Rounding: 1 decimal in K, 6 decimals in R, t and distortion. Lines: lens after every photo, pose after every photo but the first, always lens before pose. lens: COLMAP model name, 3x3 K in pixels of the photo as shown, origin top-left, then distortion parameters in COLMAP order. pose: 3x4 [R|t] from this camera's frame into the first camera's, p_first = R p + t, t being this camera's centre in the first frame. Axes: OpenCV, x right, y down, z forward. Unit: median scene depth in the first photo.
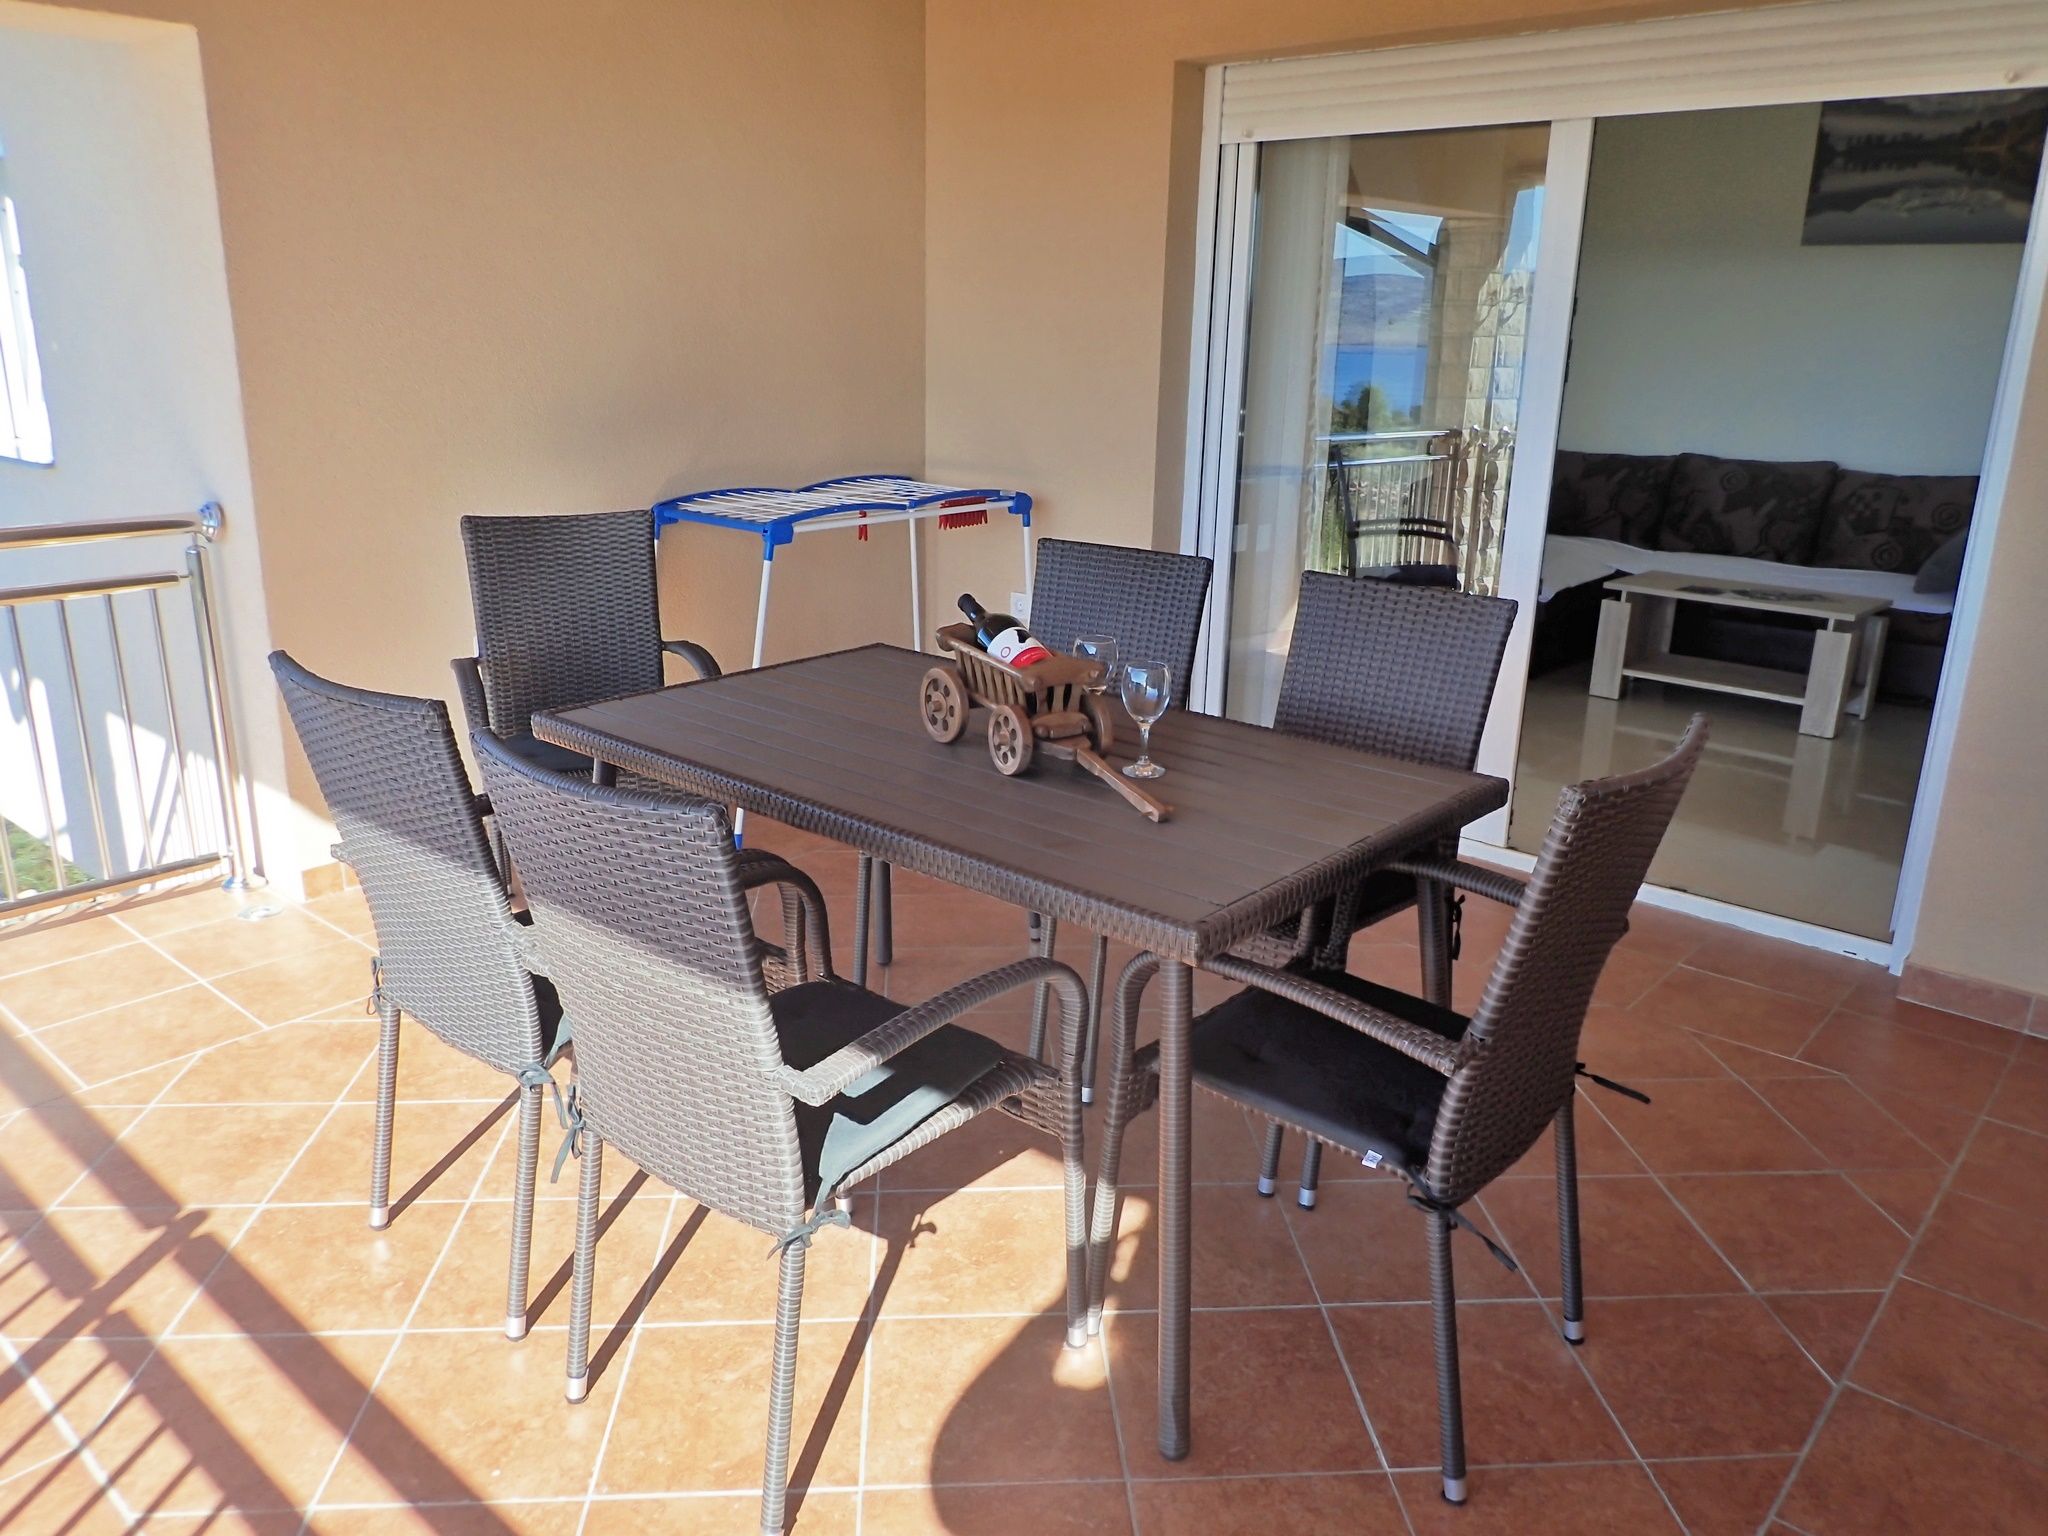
lens RADIAL K [[1508.2, 0, 1036.8], [0, 1508.2, 765.4], [0, 0, 1]] dist [0.004427, -0.017425]
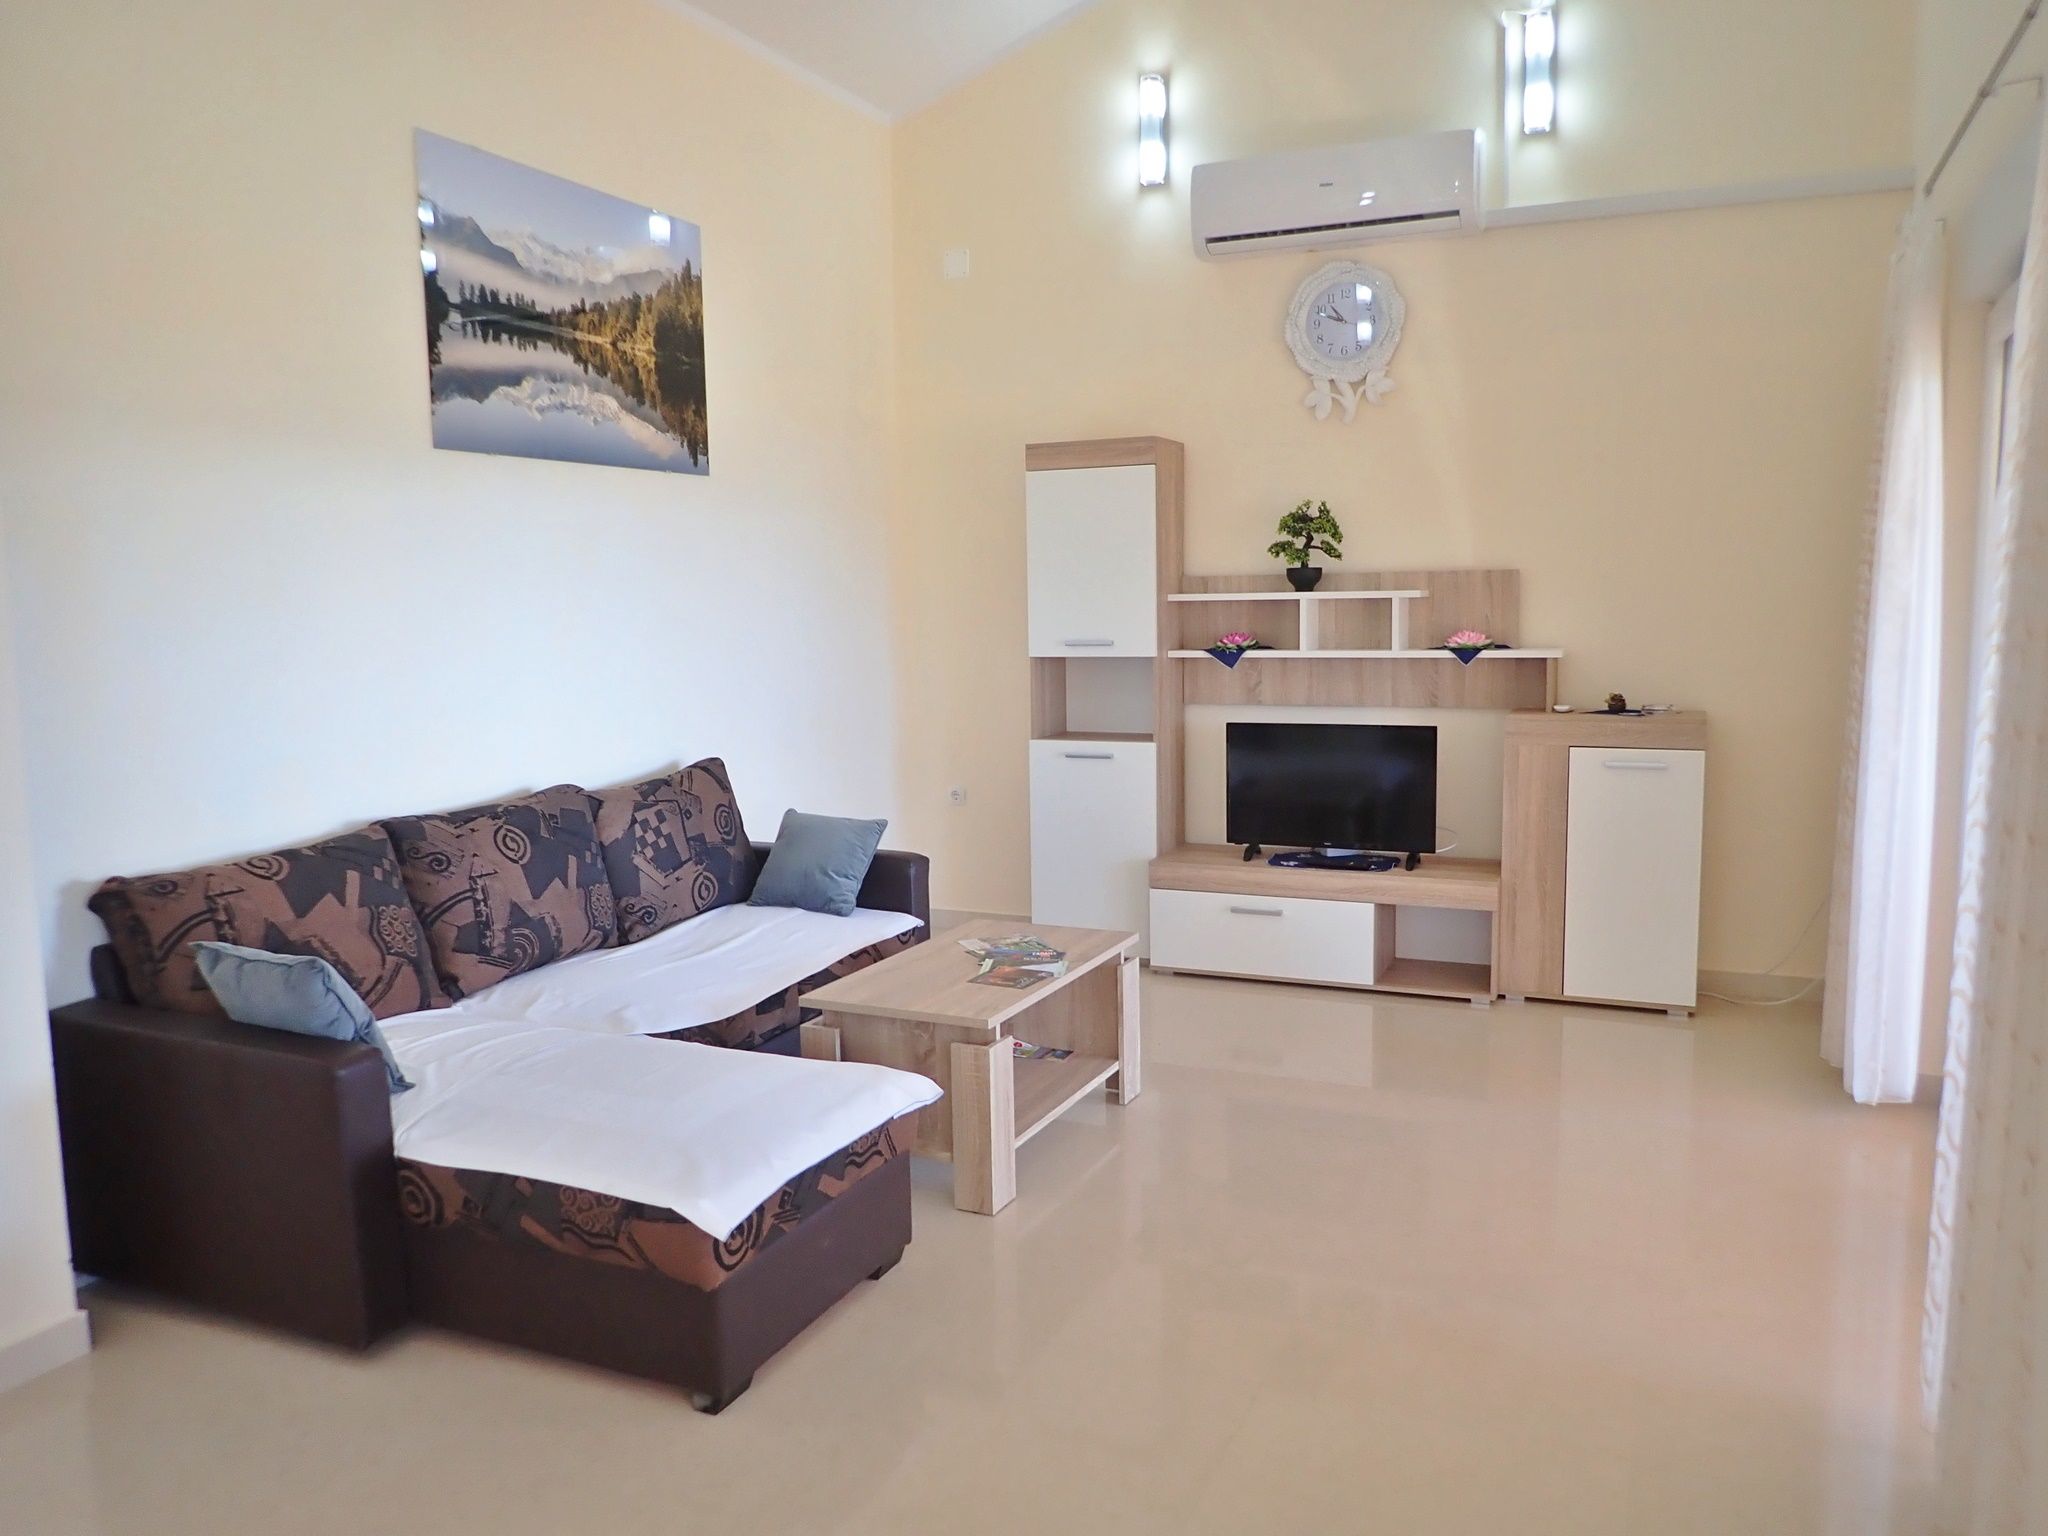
lens RADIAL K [[1508.2, 0, 1006.8], [0, 1508.2, 767.6], [0, 0, 1]] dist [0.004427, -0.017425]
pose [[-0.280066, -0.132897, 0.950737, -0.138074], [0.276981, 0.937066, 0.212578, -0.301651], [-0.919154, 0.322872, -0.225631, 1.001294]]
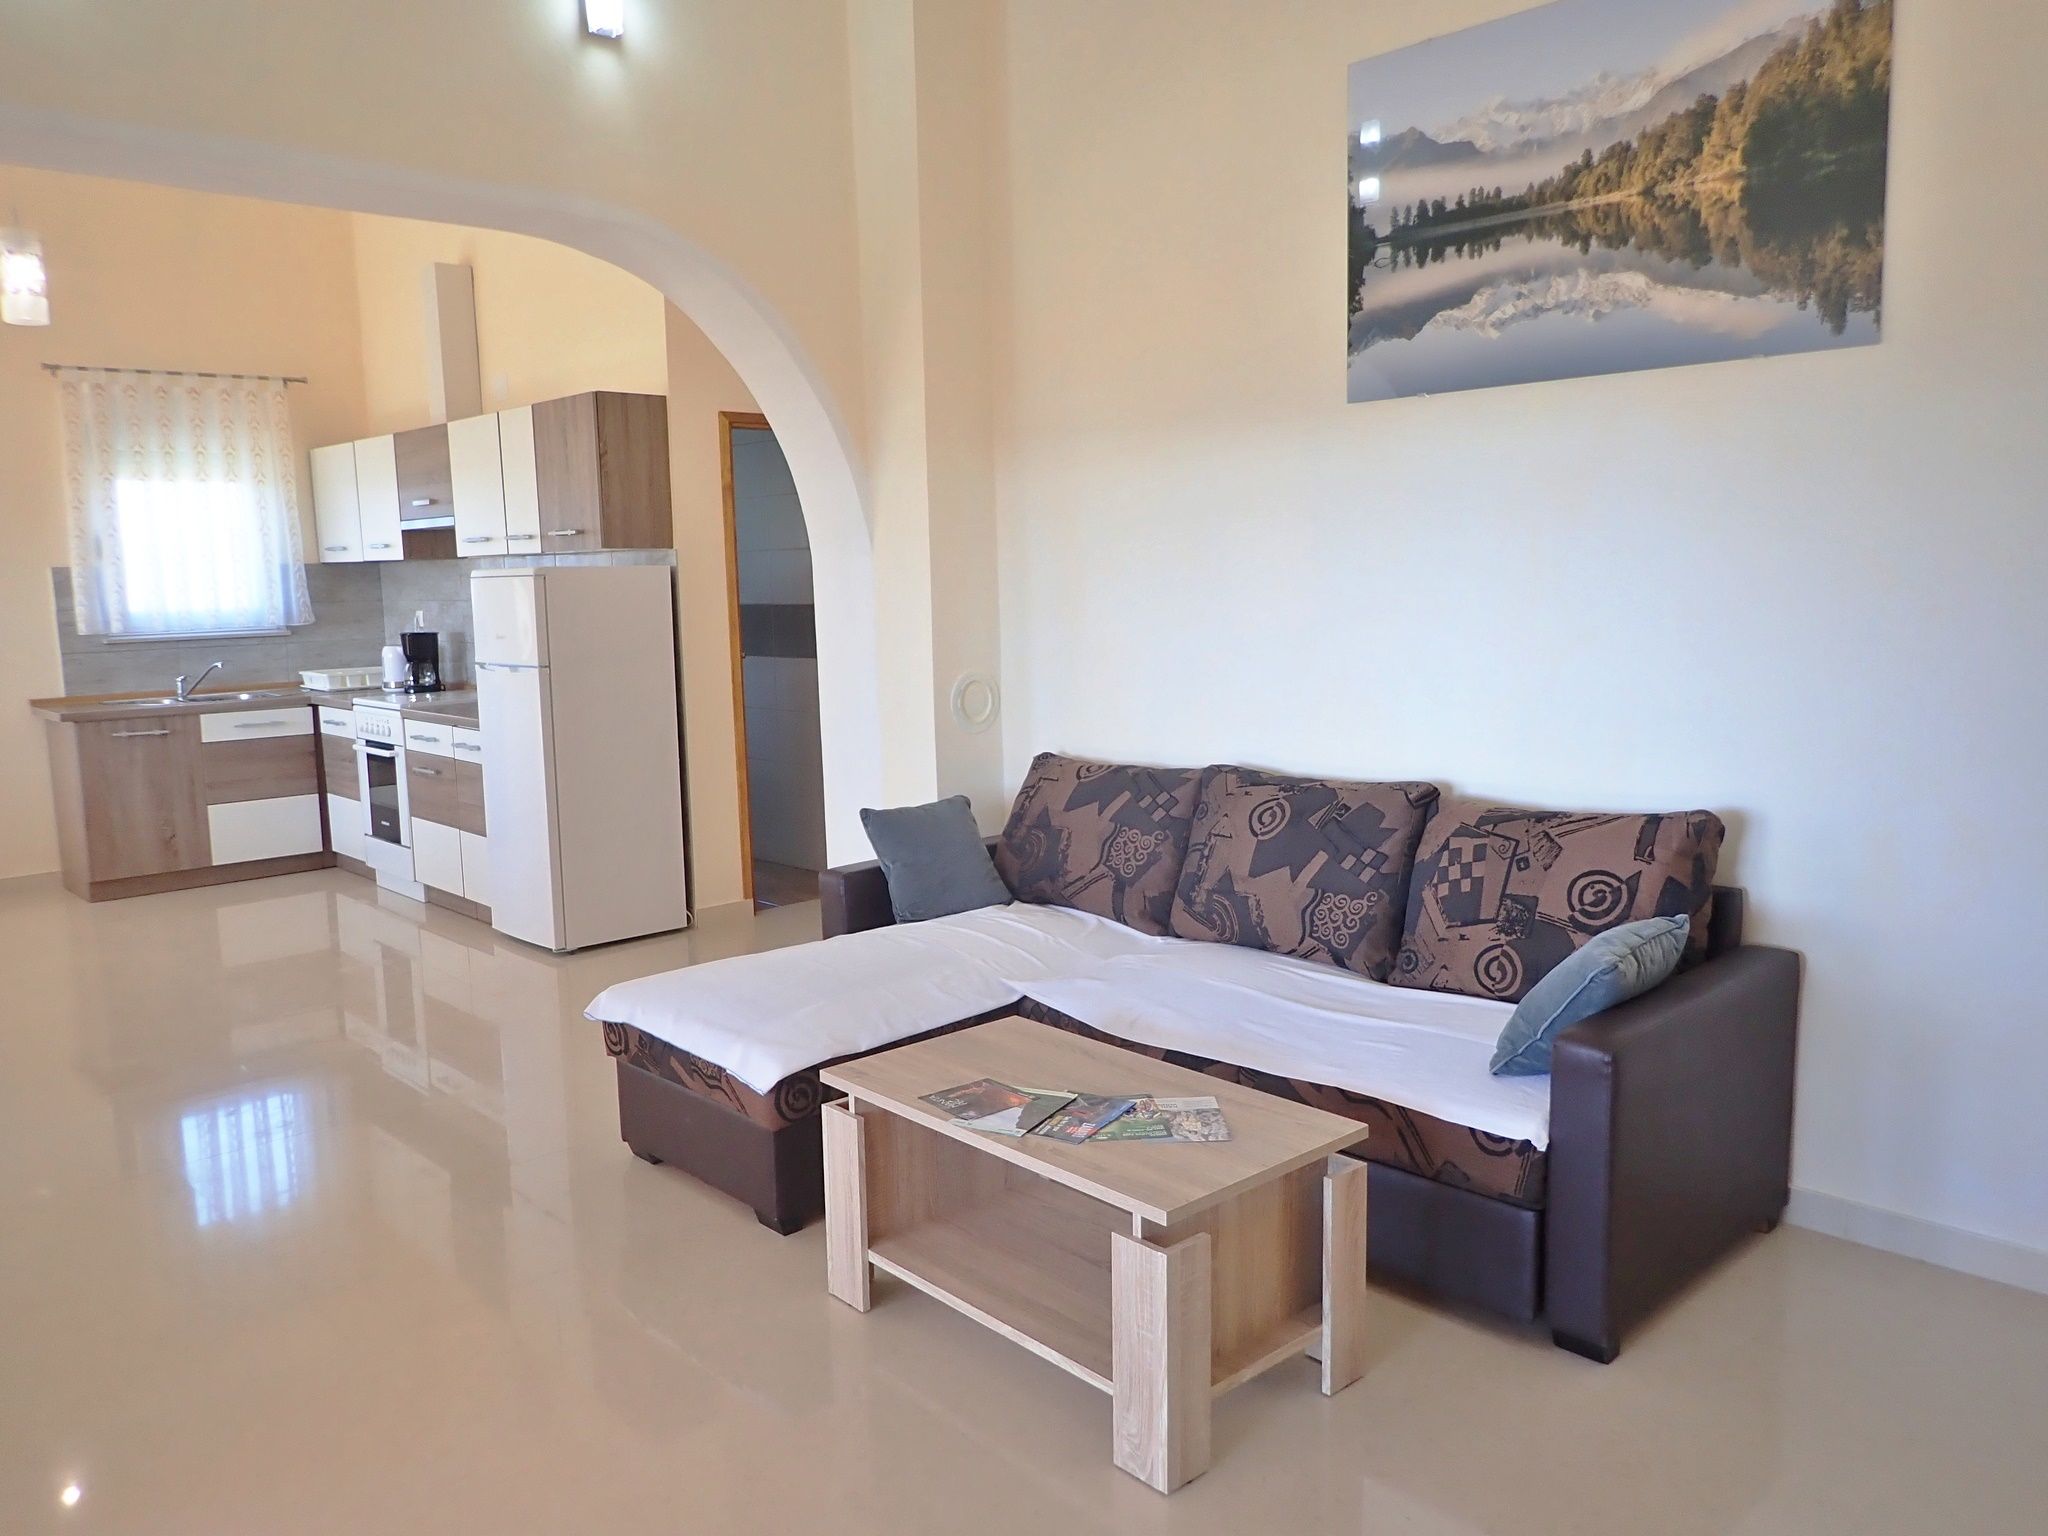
lens RADIAL K [[1508.2, 0, 1022.6], [0, 1508.2, 766.1], [0, 0, 1]] dist [0.004427, -0.017425]
pose [[0.993690, -0.035563, -0.106378, 0.456803], [0.019232, 0.988382, -0.150769, -0.132602], [0.110504, 0.147771, 0.982829, 0.467405]]
